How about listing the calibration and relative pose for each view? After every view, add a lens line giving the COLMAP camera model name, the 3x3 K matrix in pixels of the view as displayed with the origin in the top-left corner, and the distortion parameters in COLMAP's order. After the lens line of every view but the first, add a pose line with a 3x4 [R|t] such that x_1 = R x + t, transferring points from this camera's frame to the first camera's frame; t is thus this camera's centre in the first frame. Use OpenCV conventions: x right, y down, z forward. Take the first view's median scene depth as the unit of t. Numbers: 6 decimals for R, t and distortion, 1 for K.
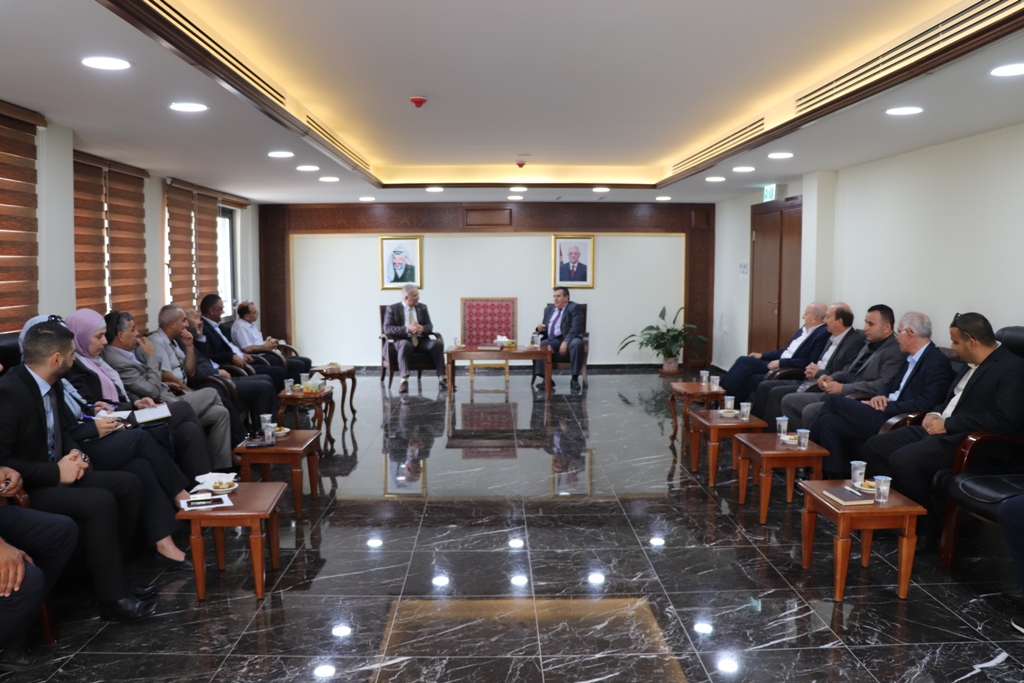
lens RADIAL K [[861.8, 0, 514.8], [0, 861.8, 338.9], [0, 0, 1]] dist [-0.179850, 0.161218]
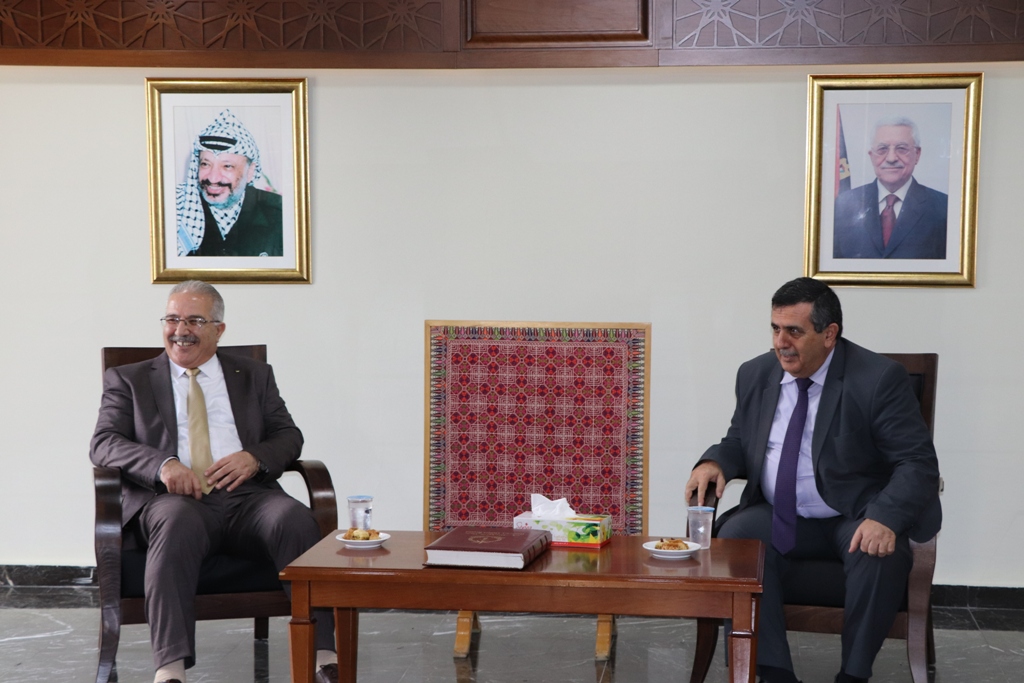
lens RADIAL K [[2327.7, 0, 502.3], [0, 2327.7, 339.1], [0, 0, 1]] dist [0.433388, 0.000000]
pose [[0.992356, 0.014909, -0.122502, 0.043733], [-0.017250, 0.999688, -0.018077, -0.030862], [0.122195, 0.020052, 0.992304, 0.320630]]
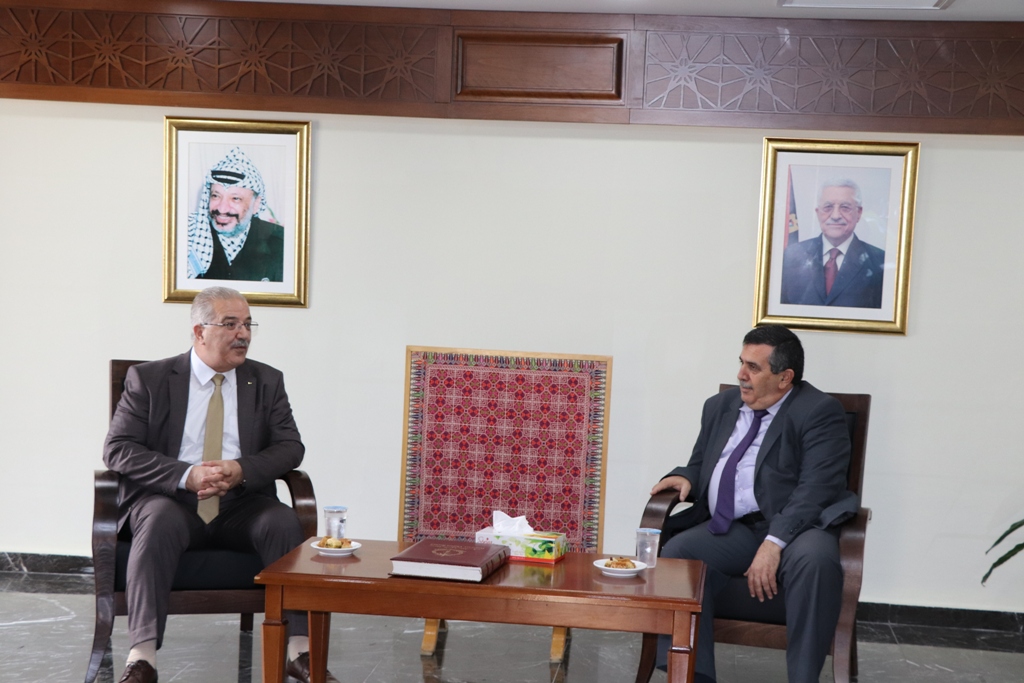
lens RADIAL K [[2029.6, 0, 517.5], [0, 2029.6, 342.5], [0, 0, 1]] dist [0.320457, 0.000000]
pose [[0.992238, 0.051978, -0.112968, 0.046361], [-0.055323, 0.998112, -0.026682, -0.033980], [0.111368, 0.032724, 0.993240, 0.352288]]
